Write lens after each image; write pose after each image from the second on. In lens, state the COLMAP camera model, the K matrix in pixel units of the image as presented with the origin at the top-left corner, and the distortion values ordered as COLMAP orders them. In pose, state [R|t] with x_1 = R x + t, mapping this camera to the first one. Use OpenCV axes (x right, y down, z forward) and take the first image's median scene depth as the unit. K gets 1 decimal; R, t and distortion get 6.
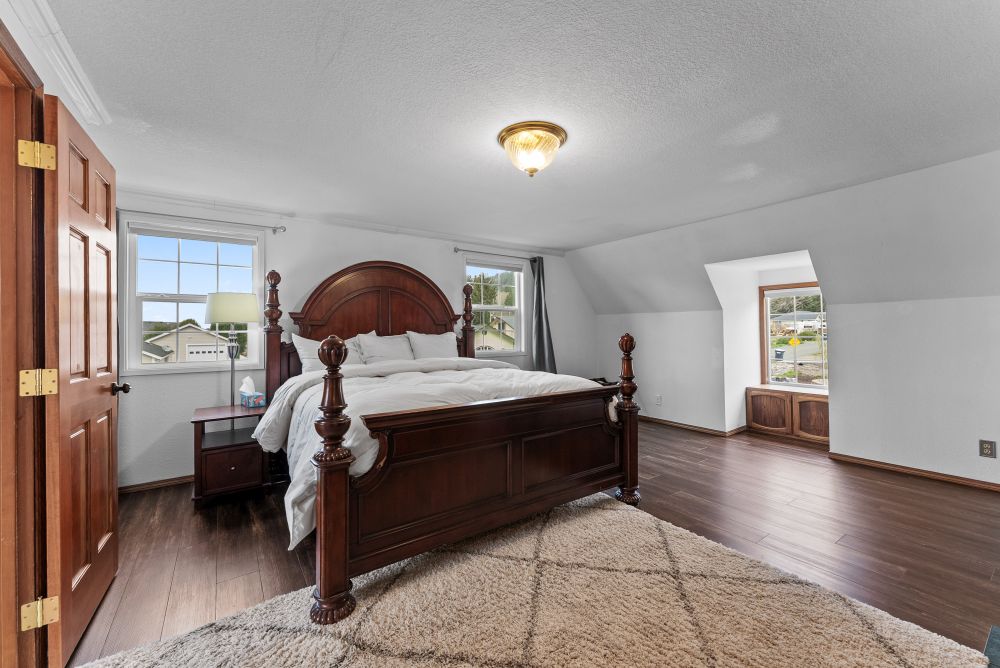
lens RADIAL K [[401.9, 0, 505.9], [0, 401.9, 328.0], [0, 0, 1]] dist [0.005826, -0.000605]
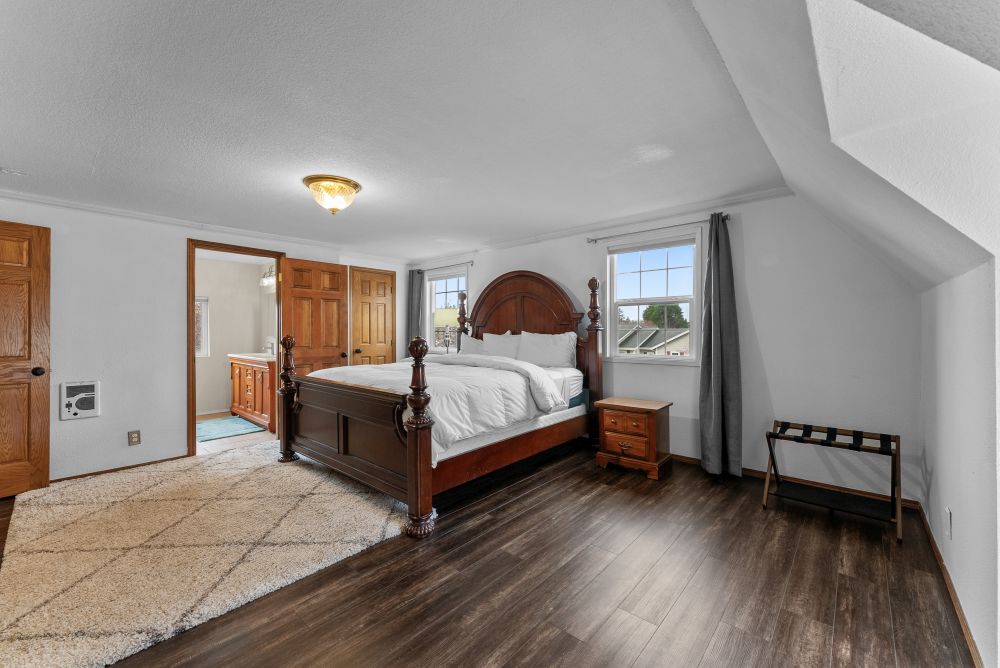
lens RADIAL K [[401.9, 0, 501.0], [0, 401.9, 331.8], [0, 0, 1]] dist [0.005826, -0.000605]
pose [[0.224191, 0.010956, -0.974484, 0.780477], [0.014723, 0.999785, 0.014628, -0.006771], [0.974434, -0.017627, 0.223982, 0.650413]]
